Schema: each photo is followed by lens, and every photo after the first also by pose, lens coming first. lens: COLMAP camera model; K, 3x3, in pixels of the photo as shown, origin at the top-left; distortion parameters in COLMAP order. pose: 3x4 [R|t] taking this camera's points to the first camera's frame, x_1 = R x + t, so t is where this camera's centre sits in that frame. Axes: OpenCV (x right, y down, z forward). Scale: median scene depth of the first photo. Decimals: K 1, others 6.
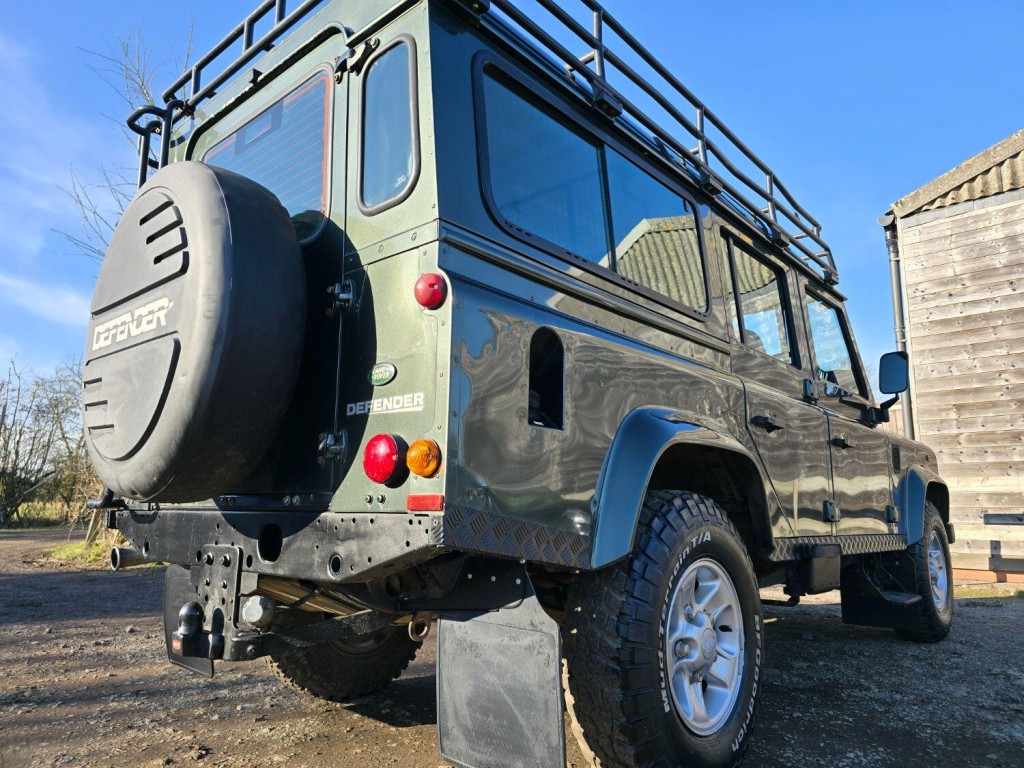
lens RADIAL K [[689.4, 0, 514.7], [0, 689.4, 384.9], [0, 0, 1]] dist [0.029678, -0.003697]
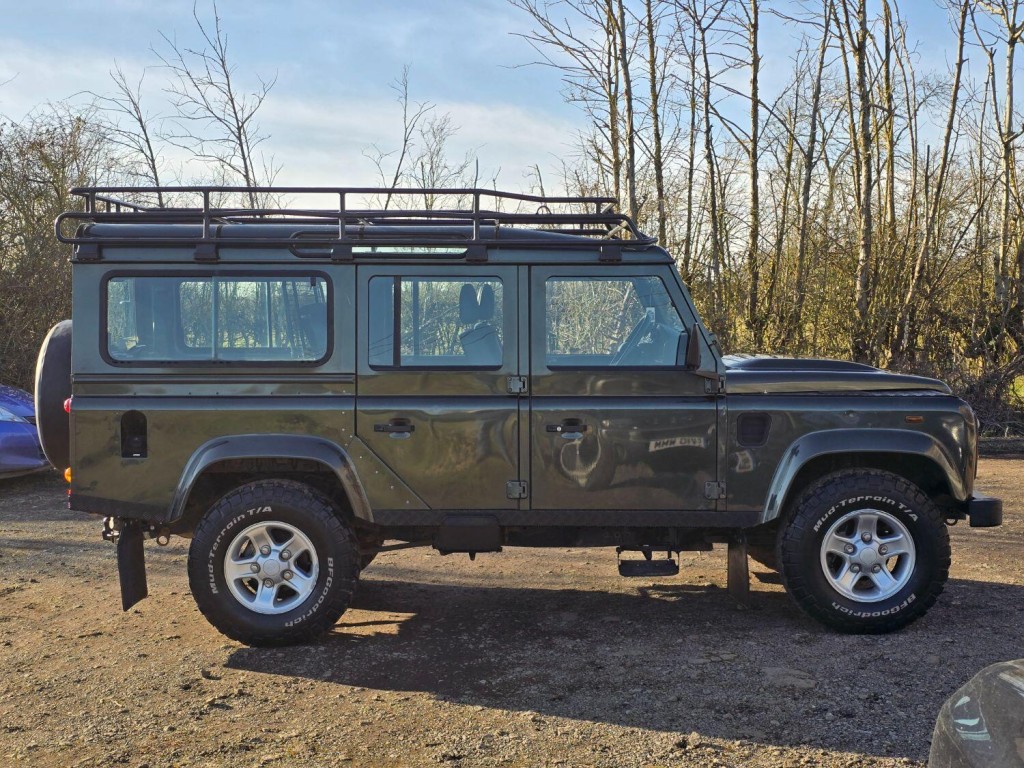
lens RADIAL K [[685.1, 0, 509.8], [0, 685.1, 380.4], [0, 0, 1]] dist [0.055721, -0.042645]
pose [[0.661840, 0.017620, -0.749438, 2.285915], [0.144870, 0.977872, 0.150928, -0.309644], [0.735513, -0.208461, 0.644642, 0.470282]]
